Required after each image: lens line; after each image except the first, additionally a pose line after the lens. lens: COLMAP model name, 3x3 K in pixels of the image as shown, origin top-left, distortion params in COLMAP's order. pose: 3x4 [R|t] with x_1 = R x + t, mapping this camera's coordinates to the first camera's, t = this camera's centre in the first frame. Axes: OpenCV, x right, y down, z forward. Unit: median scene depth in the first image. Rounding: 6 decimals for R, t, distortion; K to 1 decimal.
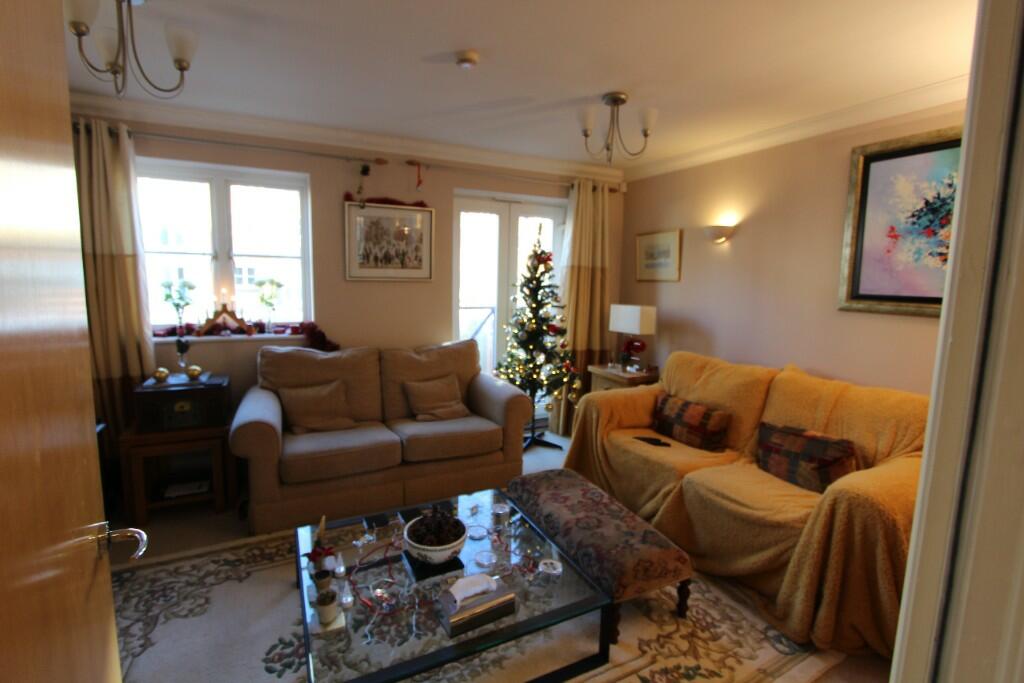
lens RADIAL K [[471.6, 0, 507.9], [0, 471.6, 334.0], [0, 0, 1]] dist [-0.017470, 0.000383]
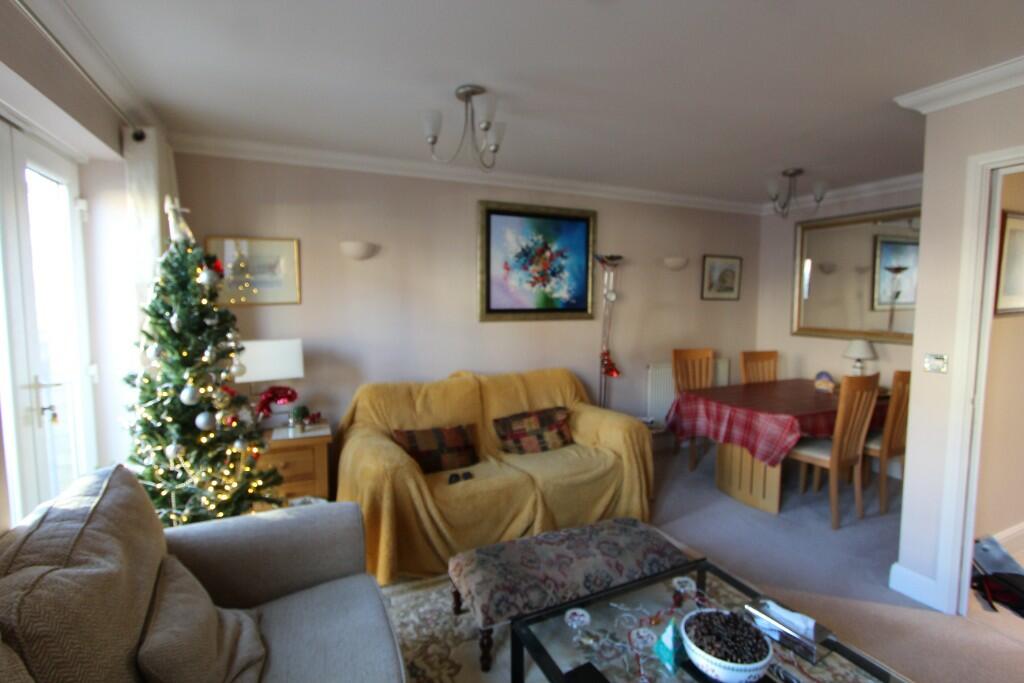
lens RADIAL K [[471.6, 0, 507.9], [0, 471.6, 334.0], [0, 0, 1]] dist [-0.017470, 0.000383]
pose [[0.022796, -0.098470, 0.994879, -0.502542], [0.120707, 0.988129, 0.095036, -0.109854], [-0.992426, 0.117922, 0.034412, 0.724168]]
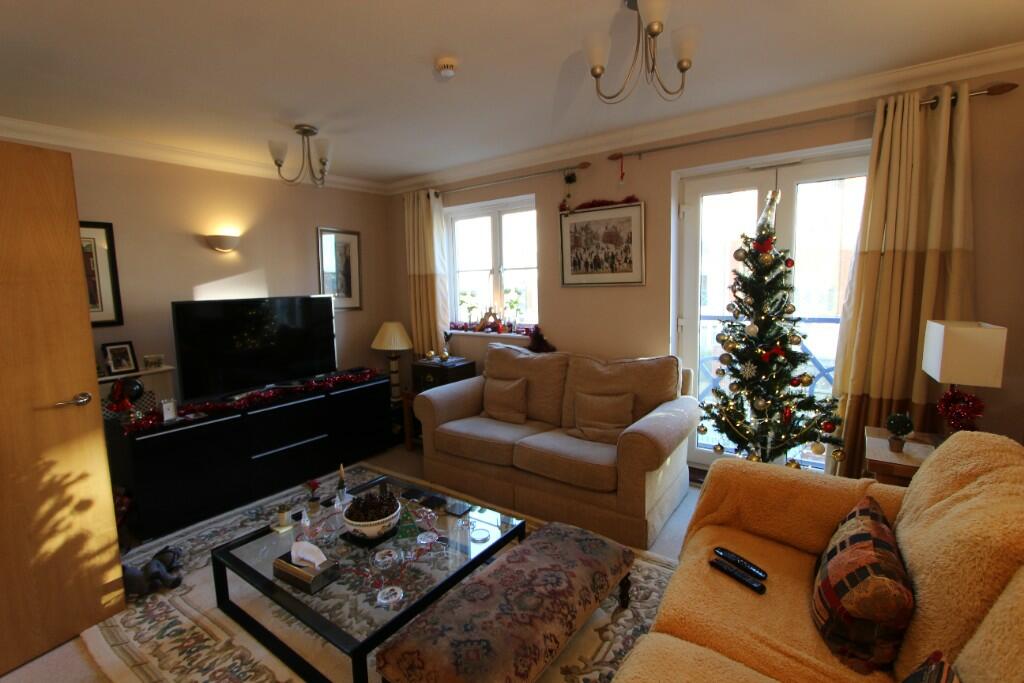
lens RADIAL K [[471.6, 0, 507.9], [0, 471.6, 334.0], [0, 0, 1]] dist [-0.017470, 0.000383]
pose [[0.467016, 0.066090, -0.881776, 0.560967], [-0.063423, 0.997138, 0.041145, -0.047064], [0.881971, 0.036710, 0.469871, 0.420265]]
